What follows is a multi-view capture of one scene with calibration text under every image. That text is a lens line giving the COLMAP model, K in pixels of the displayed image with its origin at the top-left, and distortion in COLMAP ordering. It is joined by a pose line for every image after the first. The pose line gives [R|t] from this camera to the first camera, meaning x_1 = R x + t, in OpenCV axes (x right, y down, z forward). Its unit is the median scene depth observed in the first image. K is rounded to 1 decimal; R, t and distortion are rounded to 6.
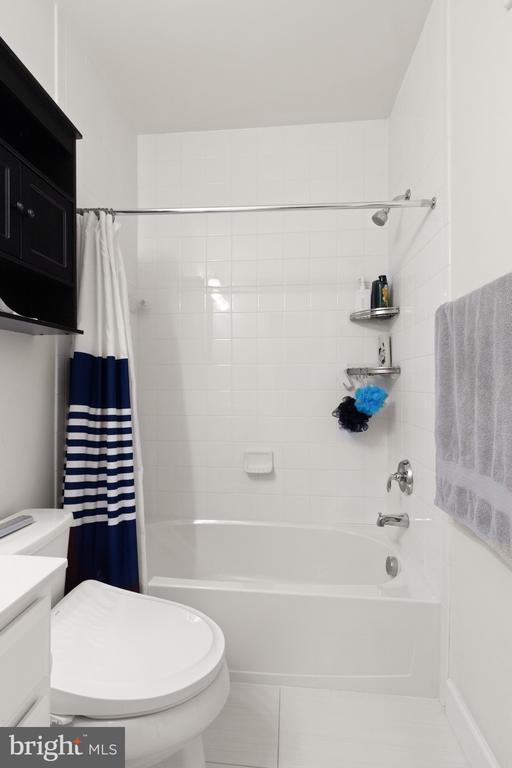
lens RADIAL K [[359.6, 0, 256.0], [0, 359.6, 384.0], [0, 0, 1]] dist [0.002156, 0.000025]
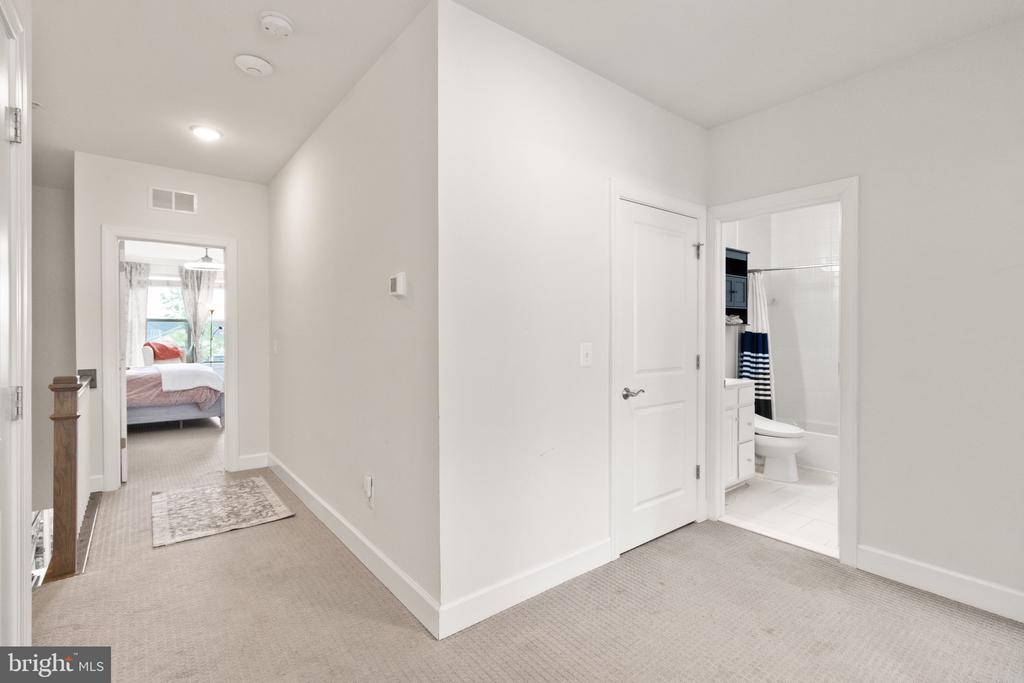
lens RADIAL K [[479.5, 0, 510.1], [0, 479.5, 334.2], [0, 0, 1]] dist [0.002156, 0.000025]
pose [[0.683589, 0.000820, -0.729867, 0.838145], [0.004139, 0.999979, 0.005000, -0.091184], [0.729855, -0.006439, 0.683571, -2.532751]]
